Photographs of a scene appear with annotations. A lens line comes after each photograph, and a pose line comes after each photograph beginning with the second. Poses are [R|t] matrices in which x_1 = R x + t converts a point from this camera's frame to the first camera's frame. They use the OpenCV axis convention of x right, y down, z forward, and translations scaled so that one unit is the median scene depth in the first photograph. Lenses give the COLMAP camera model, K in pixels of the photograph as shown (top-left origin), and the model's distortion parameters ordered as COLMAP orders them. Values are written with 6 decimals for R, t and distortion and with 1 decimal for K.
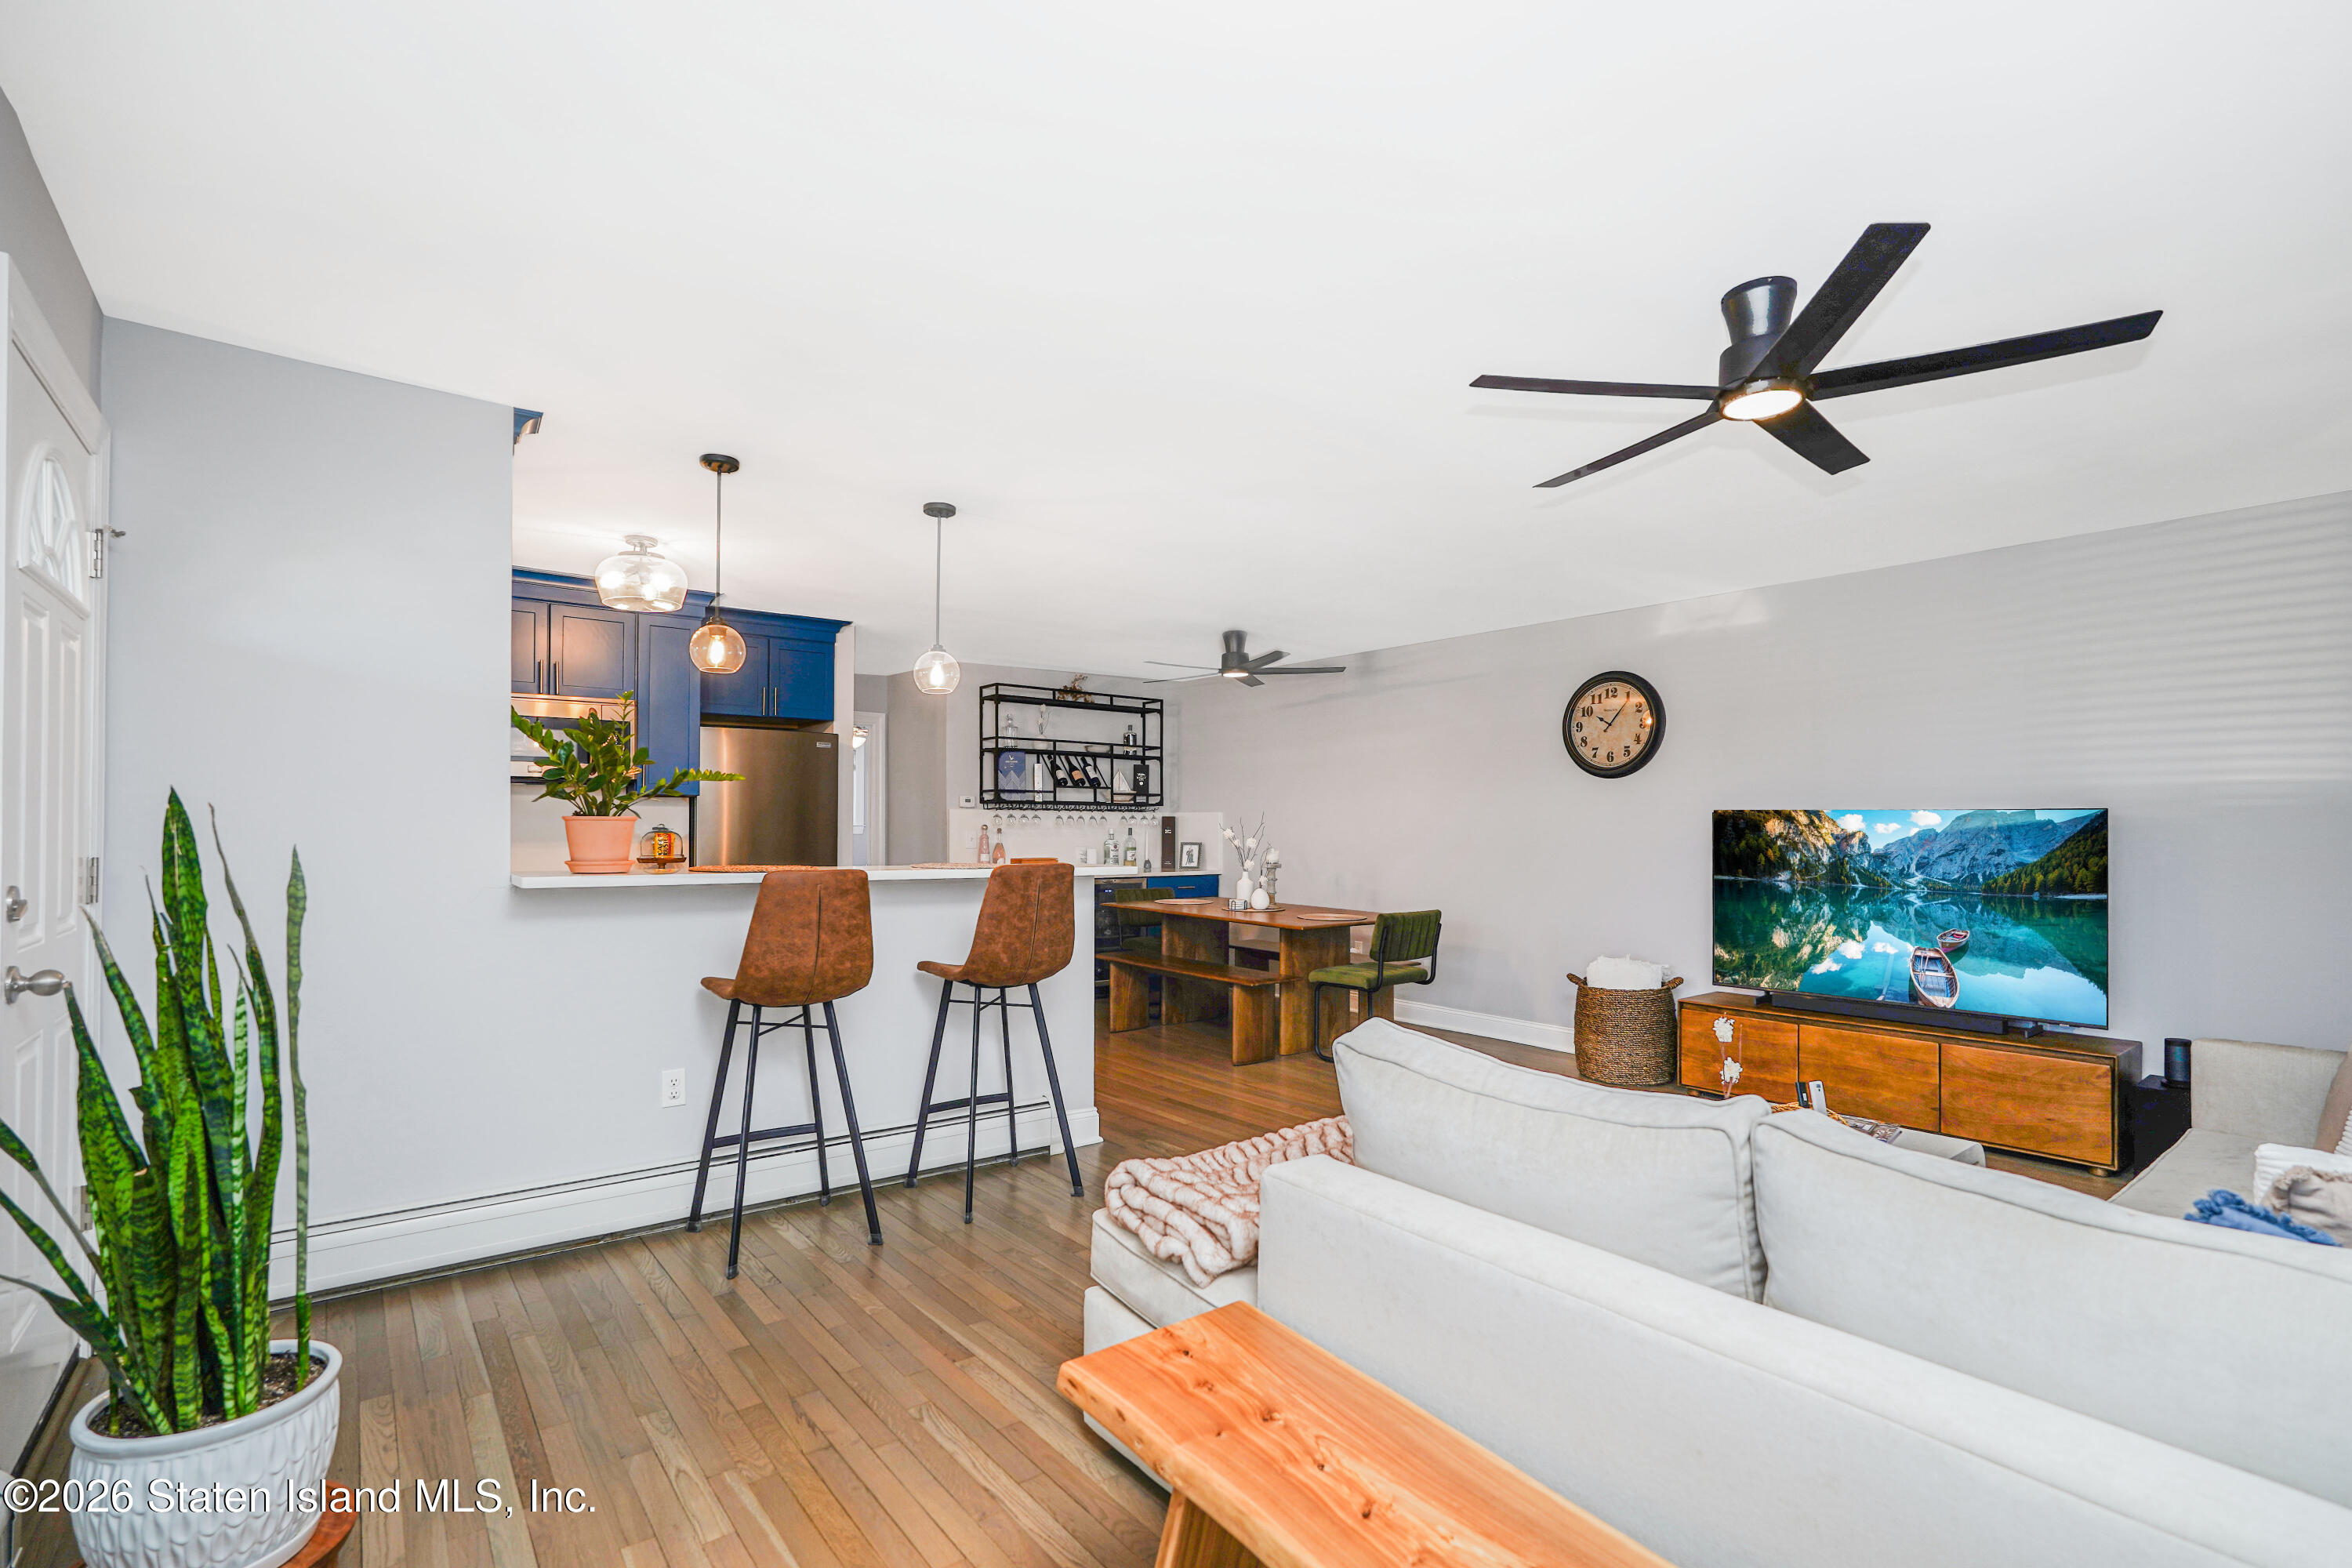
lens RADIAL K [[1049.7, 0, 1164.2], [0, 1049.7, 824.5], [0, 0, 1]] dist [-0.013491, 0.003684]
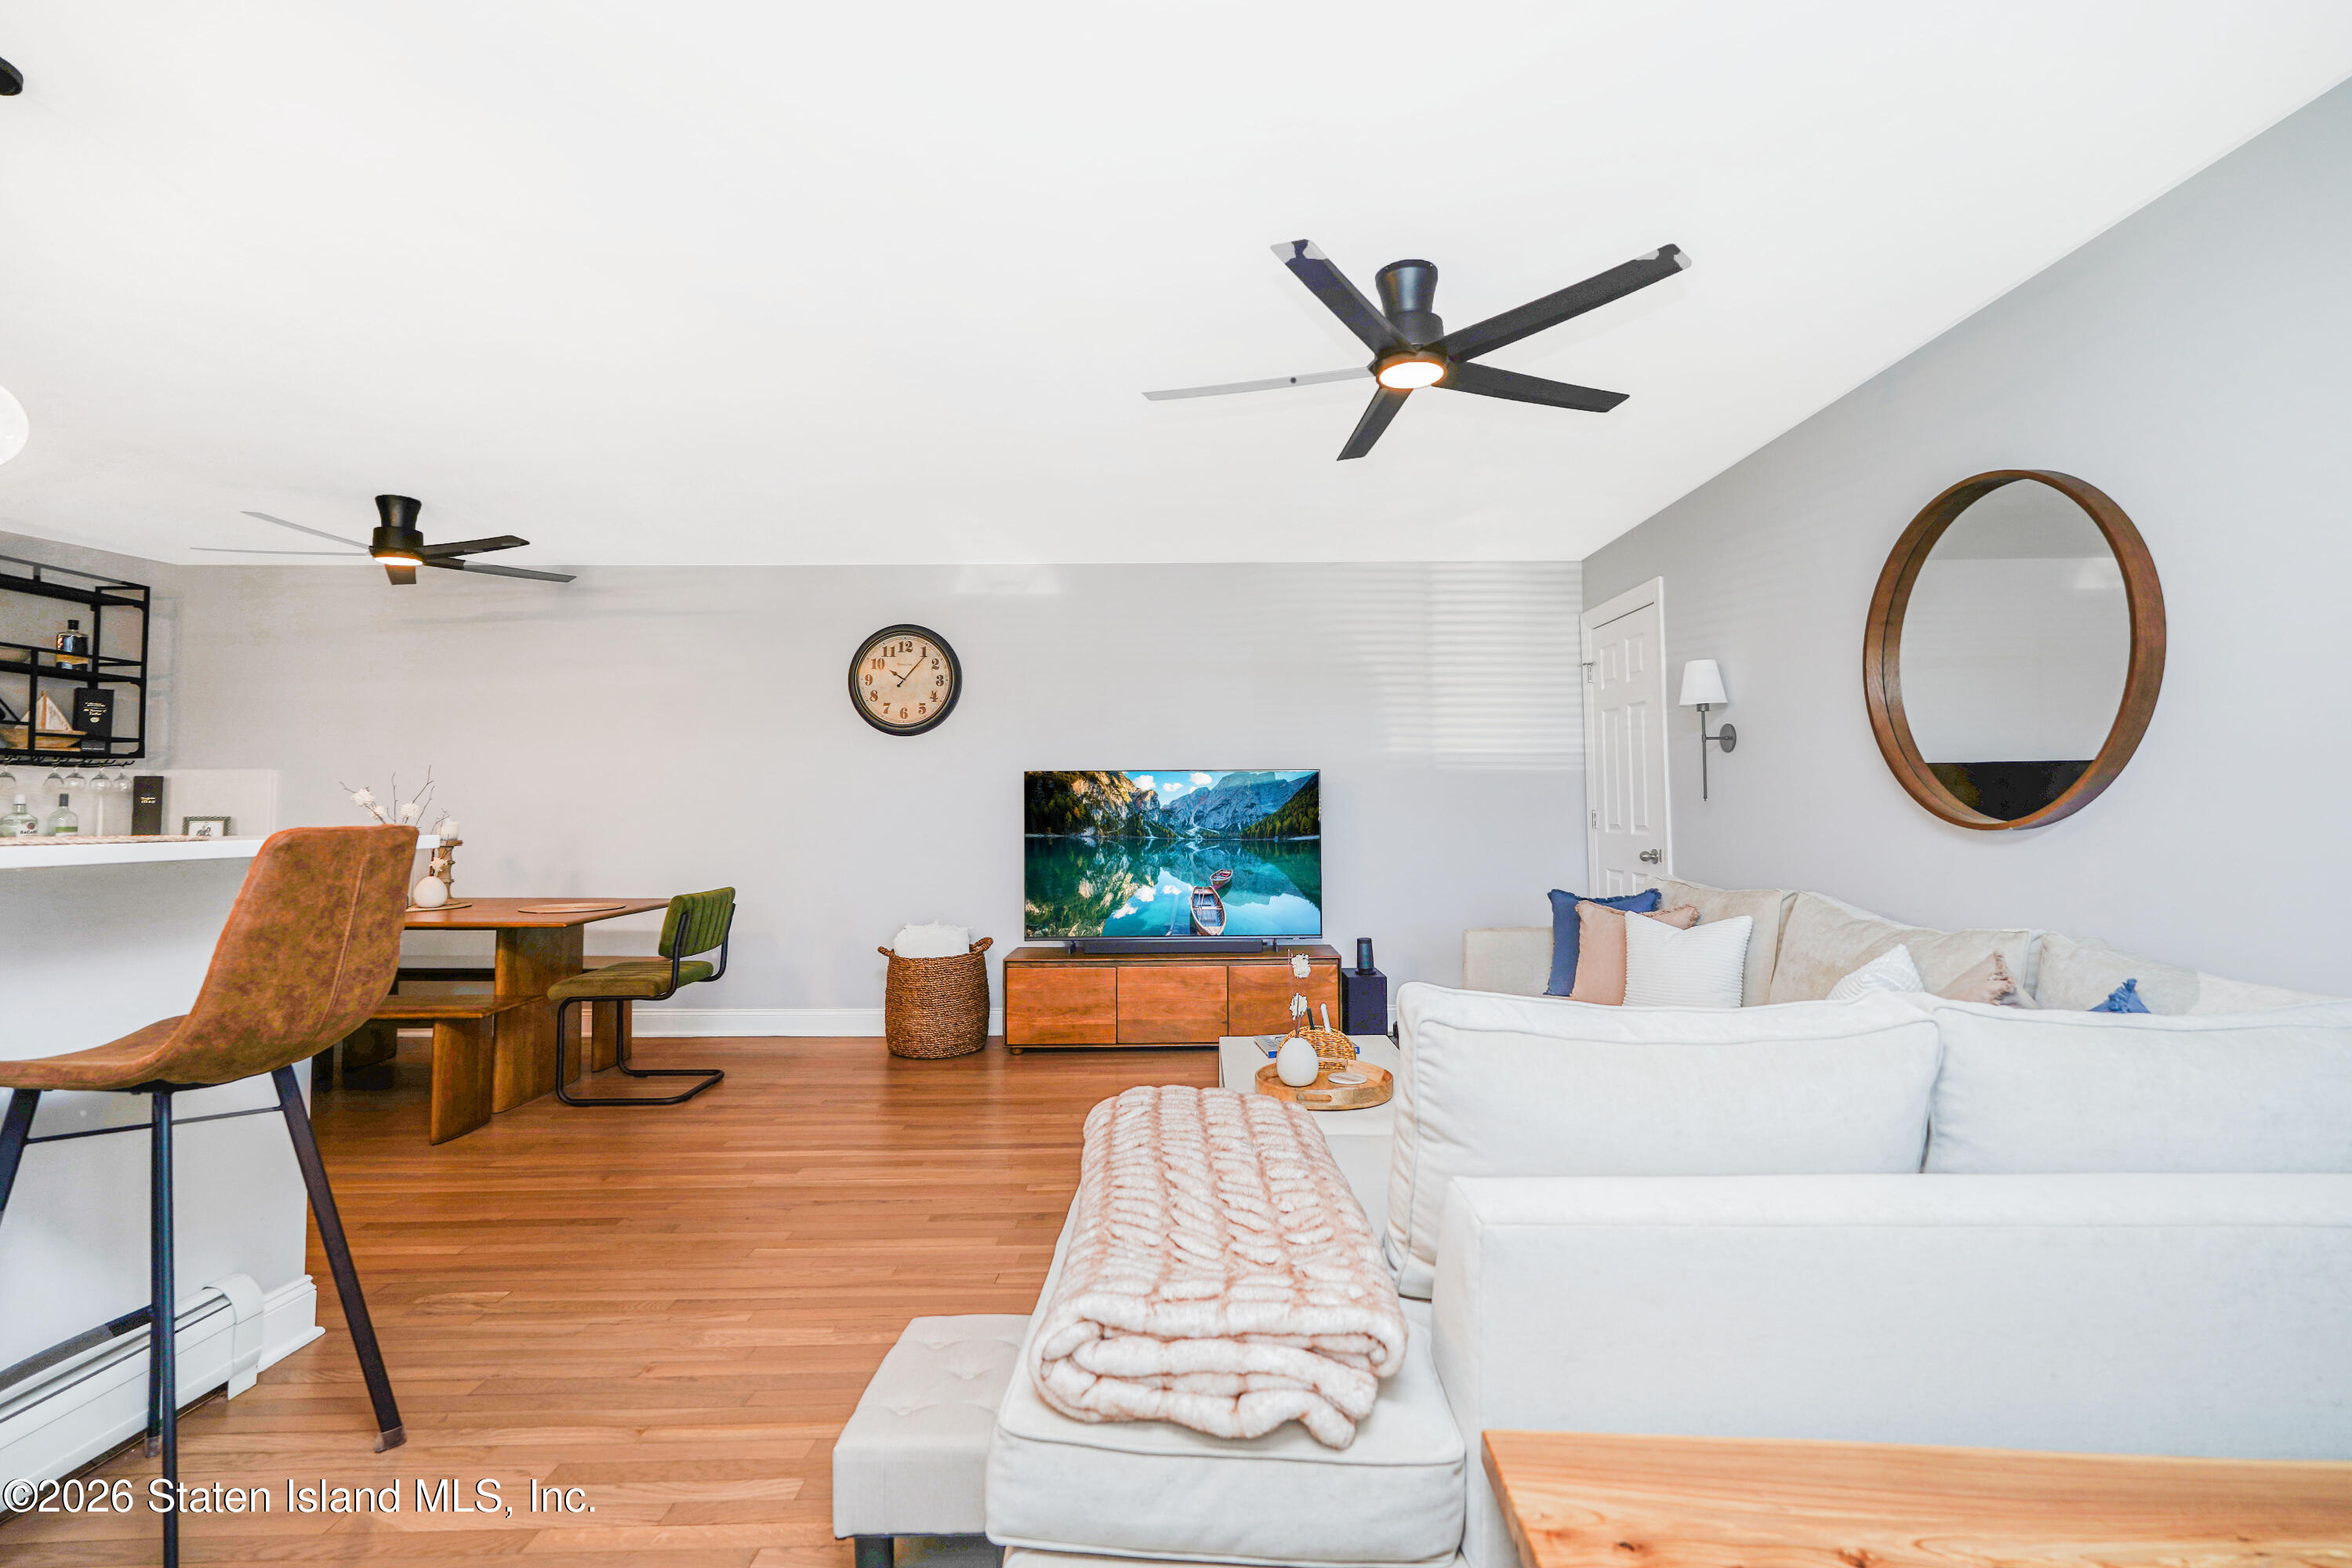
lens RADIAL K [[1049.7, 0, 1207.1], [0, 1049.7, 756.0], [0, 0, 1]] dist [-0.013491, 0.003684]
pose [[0.599091, 0.031488, 0.800061, -0.199278], [0.006456, 0.999004, -0.044153, 0.020252], [-0.800655, 0.031617, 0.598291, 0.254299]]
